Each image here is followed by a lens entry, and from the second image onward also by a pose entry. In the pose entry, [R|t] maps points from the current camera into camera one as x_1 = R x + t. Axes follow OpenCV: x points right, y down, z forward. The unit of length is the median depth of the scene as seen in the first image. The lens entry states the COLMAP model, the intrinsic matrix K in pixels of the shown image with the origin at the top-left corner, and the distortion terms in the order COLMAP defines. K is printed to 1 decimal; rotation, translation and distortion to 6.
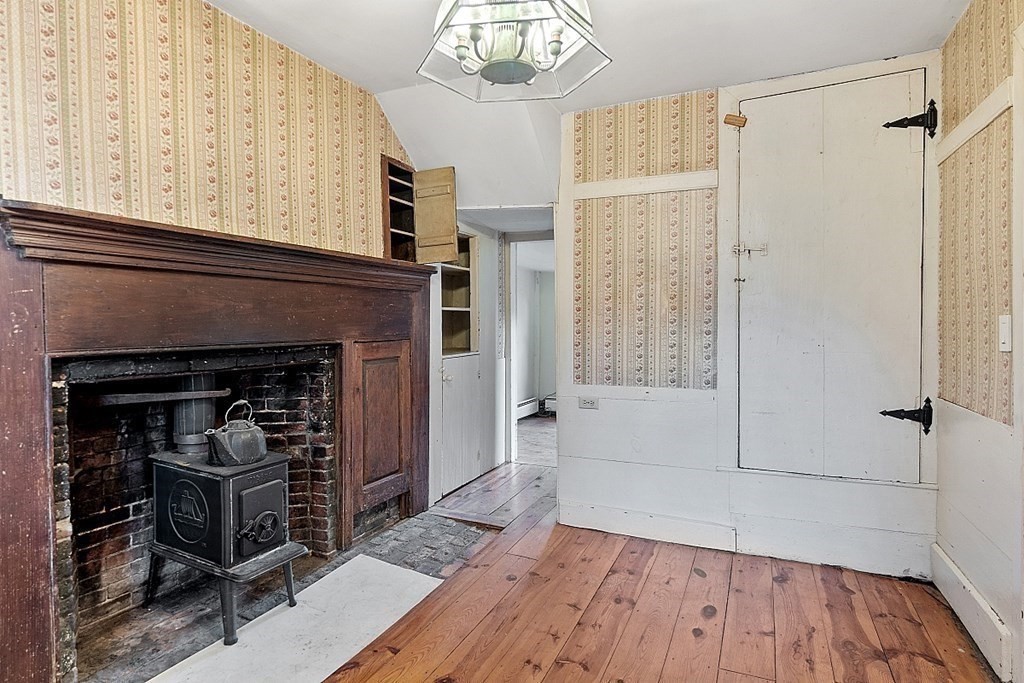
lens RADIAL K [[570.8, 0, 511.1], [0, 570.8, 343.1], [0, 0, 1]] dist [-0.003161, -0.001048]
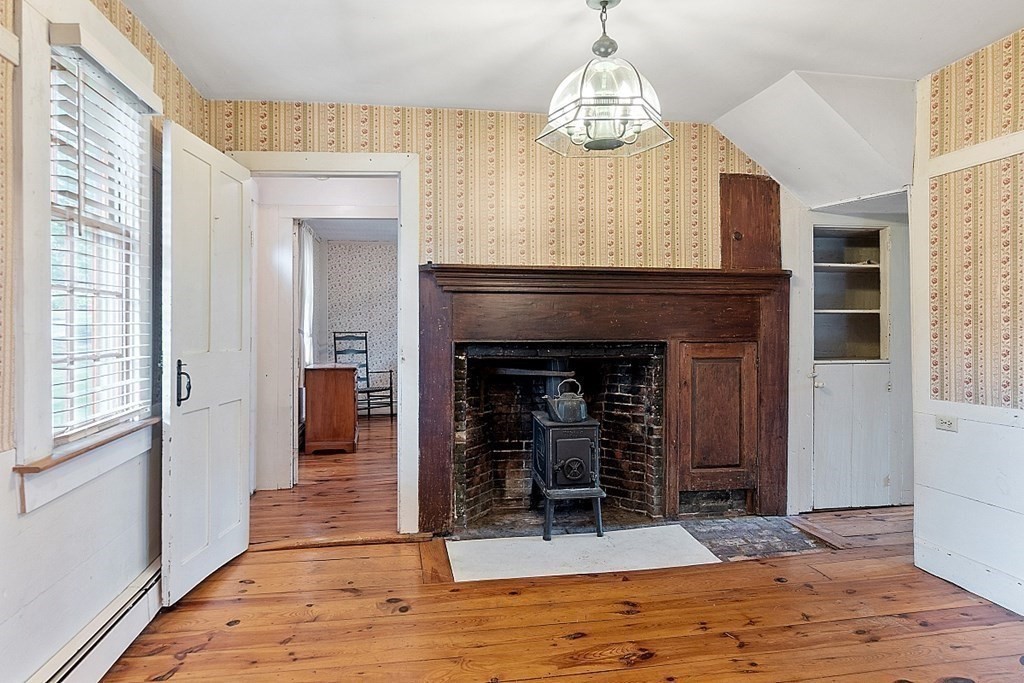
lens RADIAL K [[636.8, 0, 502.0], [0, 636.8, 333.2], [0, 0, 1]] dist [-0.001141, -0.000387]
pose [[0.567260, 0.005032, -0.823524, 0.592118], [-0.032350, 0.999346, -0.016177, 0.013480], [0.822903, 0.035817, 0.567051, -0.043131]]
